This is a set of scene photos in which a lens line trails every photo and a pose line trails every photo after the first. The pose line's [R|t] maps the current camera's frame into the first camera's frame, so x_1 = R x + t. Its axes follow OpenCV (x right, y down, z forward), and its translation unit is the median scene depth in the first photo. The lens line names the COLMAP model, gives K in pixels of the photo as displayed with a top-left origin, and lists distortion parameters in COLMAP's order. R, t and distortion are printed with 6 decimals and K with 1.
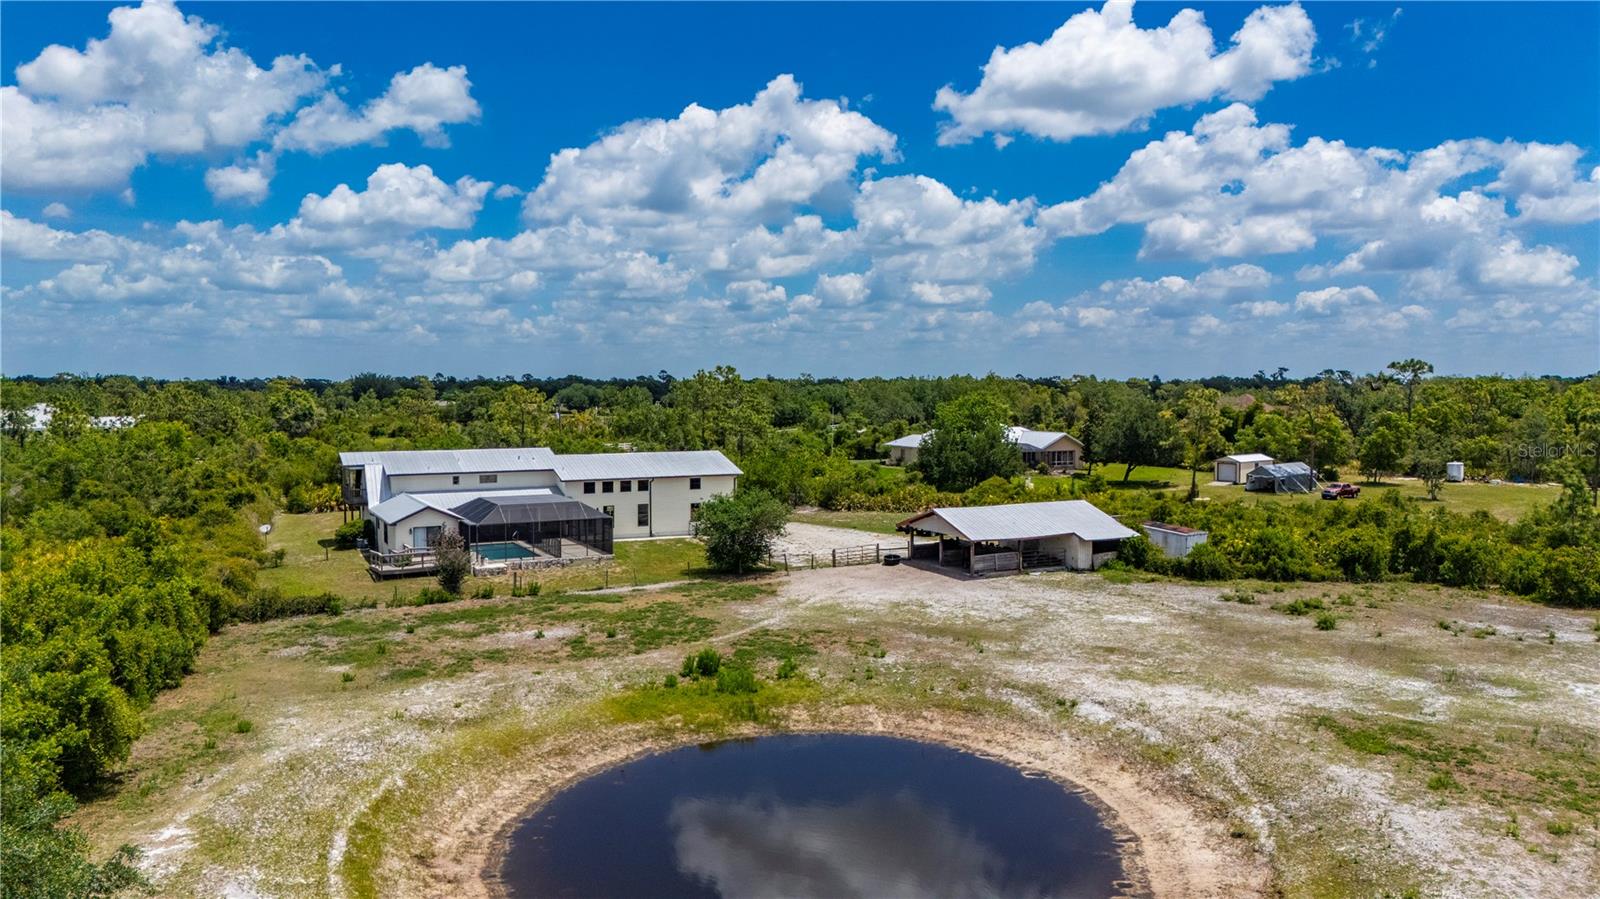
lens RADIAL K [[1162.7, 0, 795.9], [0, 1162.7, 454.1], [0, 0, 1]] dist [0.065014, -0.048955]
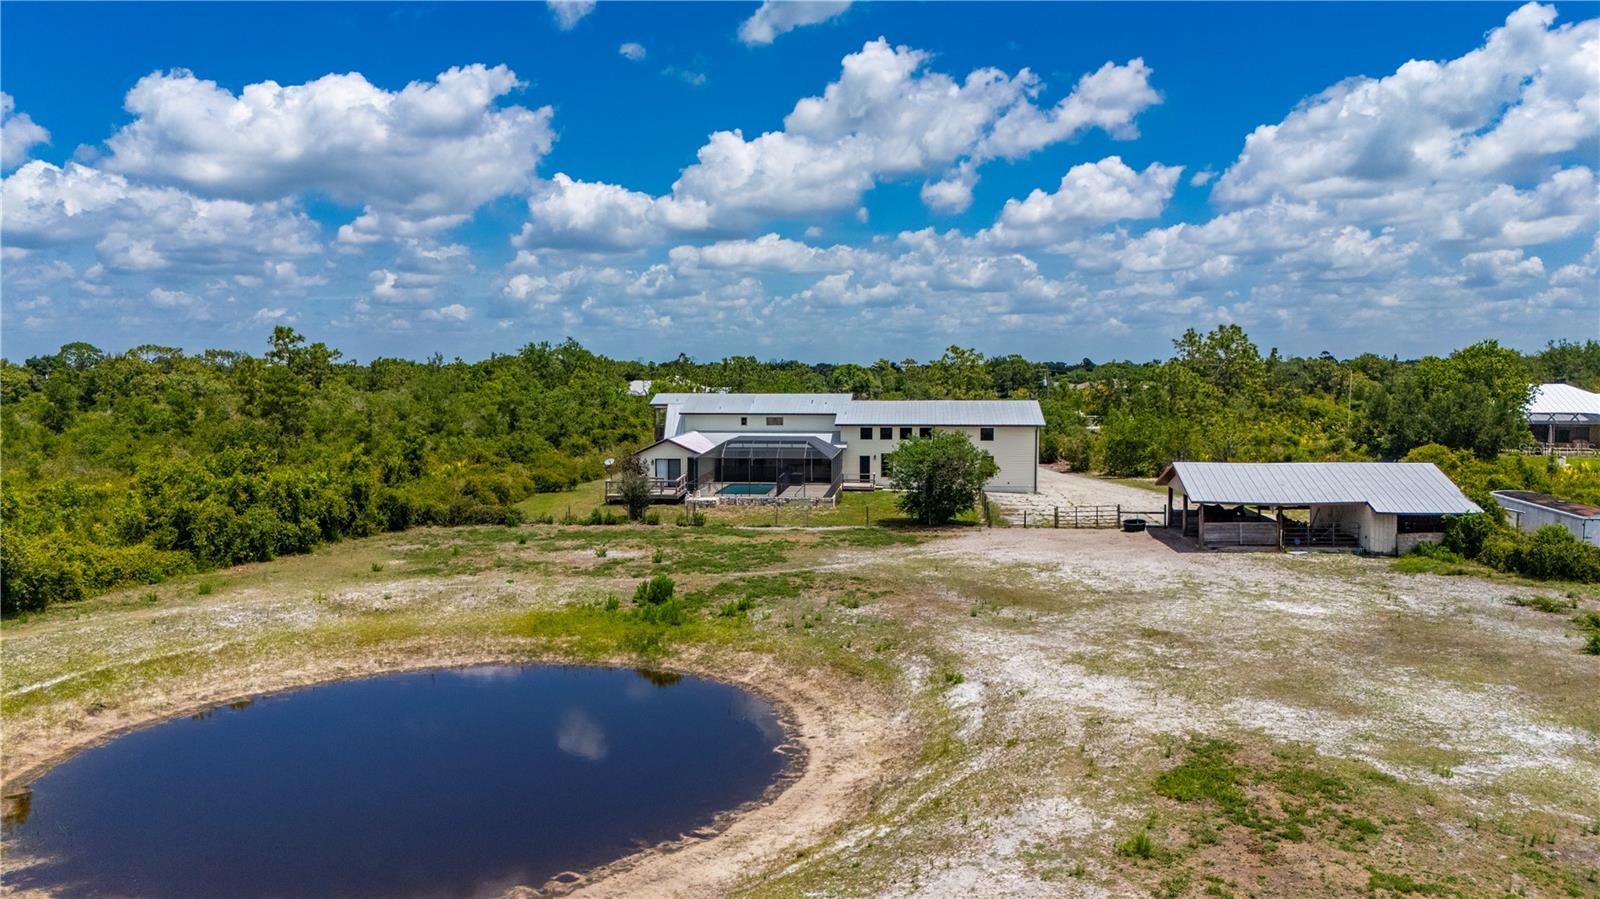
lens RADIAL K [[1160.4, 0, 801.7], [0, 1160.4, 438.3], [0, 0, 1]] dist [0.062765, -0.058076]
pose [[0.842407, 0.026535, -0.538189, 0.326200], [-0.029255, 0.999566, 0.003492, 0.035057], [0.538048, 0.012803, 0.842817, 0.189390]]
